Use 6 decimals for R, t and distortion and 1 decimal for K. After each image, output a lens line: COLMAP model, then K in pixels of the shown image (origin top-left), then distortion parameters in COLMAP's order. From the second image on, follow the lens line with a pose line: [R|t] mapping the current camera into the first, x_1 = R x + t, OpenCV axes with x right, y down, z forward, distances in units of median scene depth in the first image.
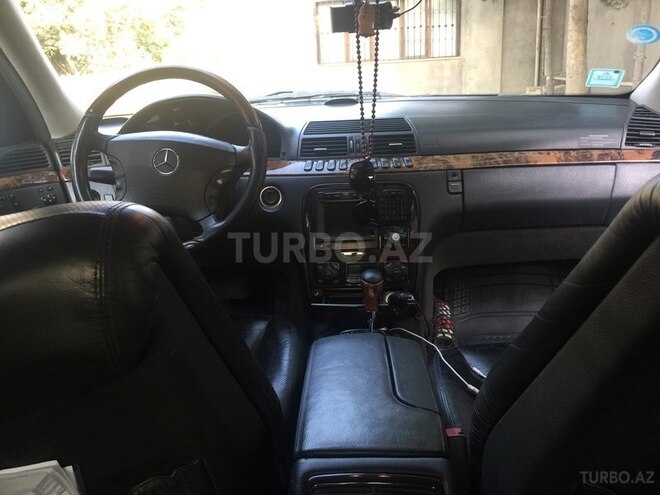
lens RADIAL K [[563.6, 0, 331.6], [0, 563.6, 240.3], [0, 0, 1]] dist [0.018011, -0.021487]
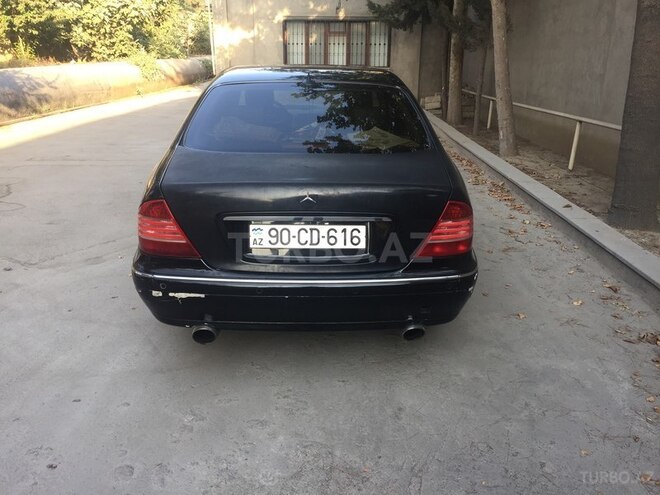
lens RADIAL K [[563.6, 0, 331.7], [0, 563.6, 247.9], [0, 0, 1]] dist [0.018011, -0.021487]
pose [[0.996273, 0.031017, 0.080490, -0.010351], [-0.033381, 0.999045, 0.028197, 0.080152], [-0.079539, -0.030778, 0.996356, -0.374369]]
